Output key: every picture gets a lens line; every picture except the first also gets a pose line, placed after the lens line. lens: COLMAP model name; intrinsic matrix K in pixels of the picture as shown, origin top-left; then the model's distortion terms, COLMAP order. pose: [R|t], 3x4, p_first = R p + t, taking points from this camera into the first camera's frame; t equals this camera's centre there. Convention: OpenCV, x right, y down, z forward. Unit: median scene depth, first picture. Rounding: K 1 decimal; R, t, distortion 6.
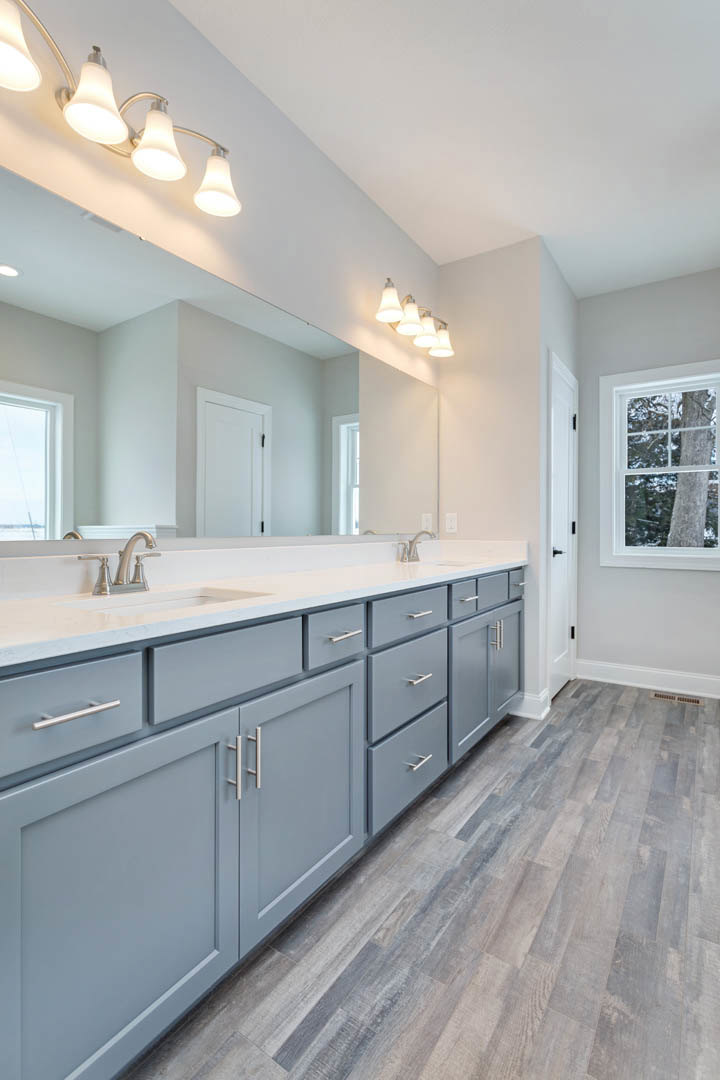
lens RADIAL K [[514.0, 0, 353.9], [0, 514.0, 528.5], [0, 0, 1]] dist [0.000193, -0.001245]
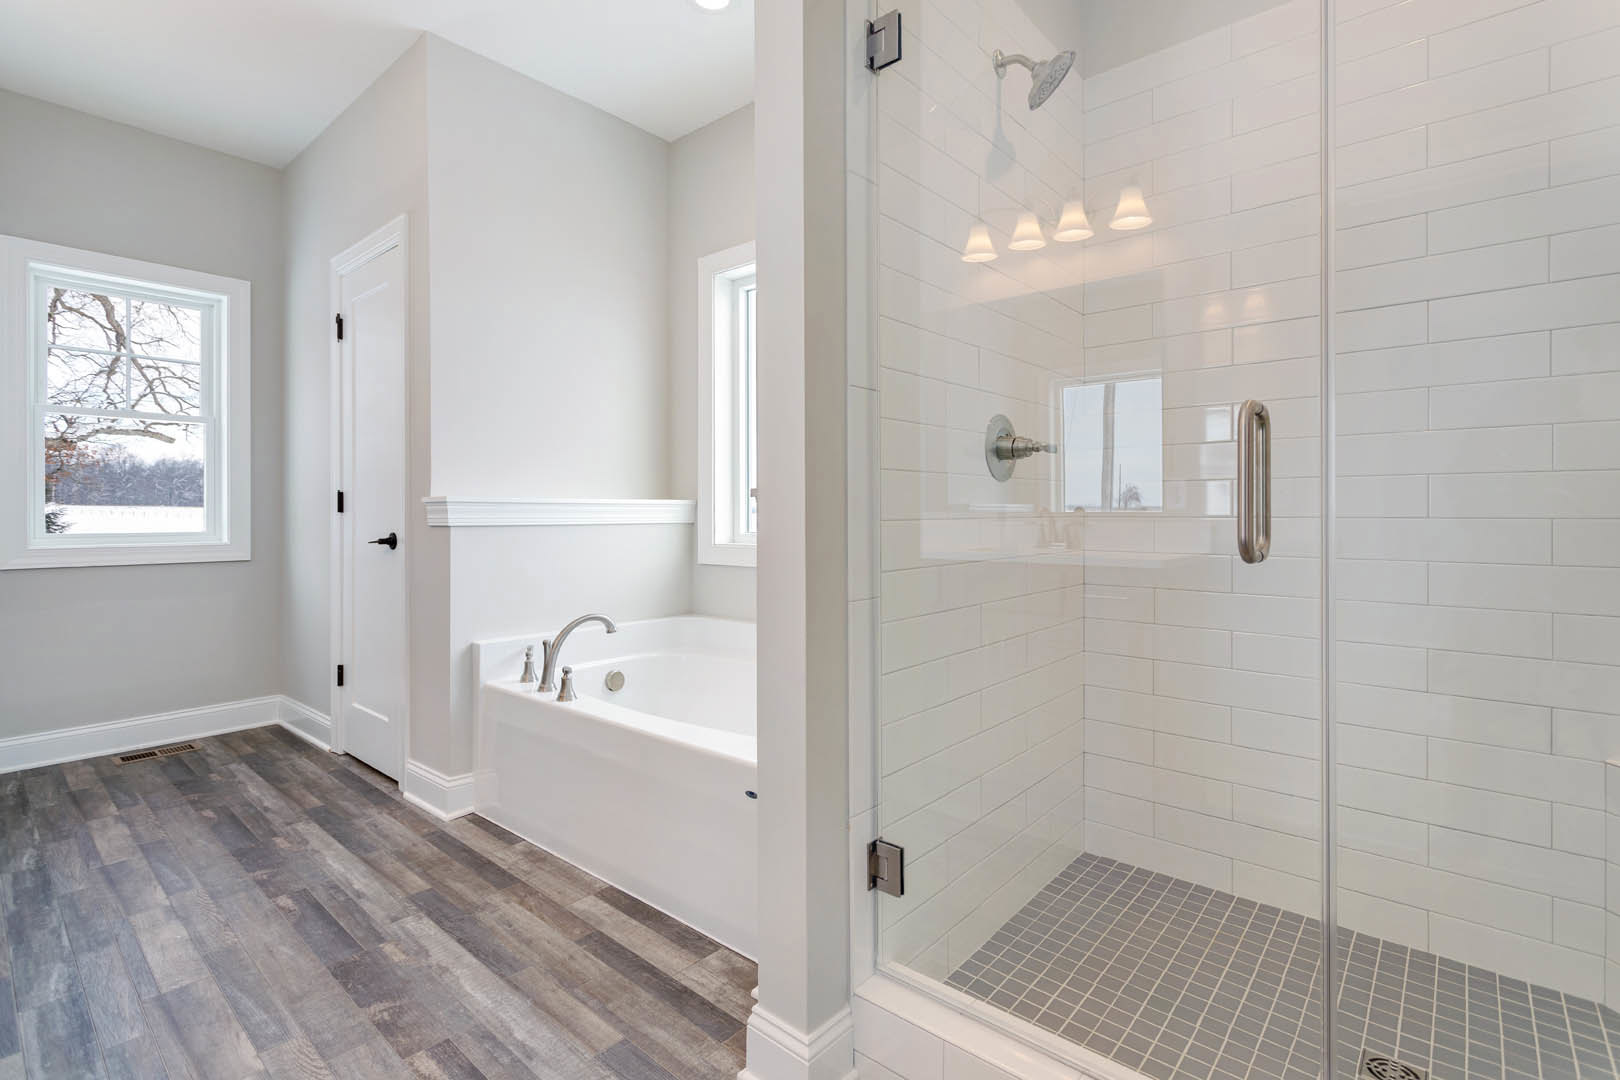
lens RADIAL K [[763.3, 0, 806.8], [0, 763.3, 509.5], [0, 0, 1]] dist [-0.001359, -0.000387]
pose [[0.124190, 0.000134, 0.992258, -0.477126], [-0.001206, 0.999999, 0.000016, 0.011548], [-0.992258, -0.001199, 0.124190, 0.035135]]
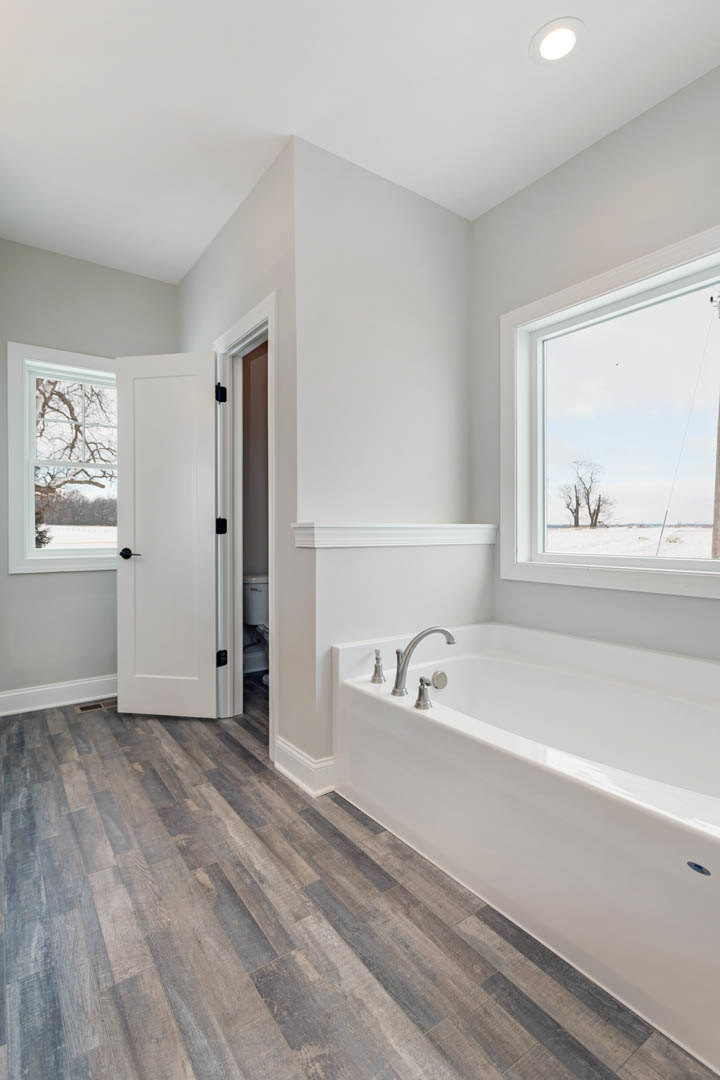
lens RADIAL K [[524.4, 0, 356.3], [0, 524.4, 529.3], [0, 0, 1]] dist [0.001365, -0.000490]
pose [[0.360474, -0.003631, 0.932762, -0.197729], [-0.000147, 0.999992, 0.003950, -0.001638], [-0.932769, -0.001561, 0.360470, 0.367411]]
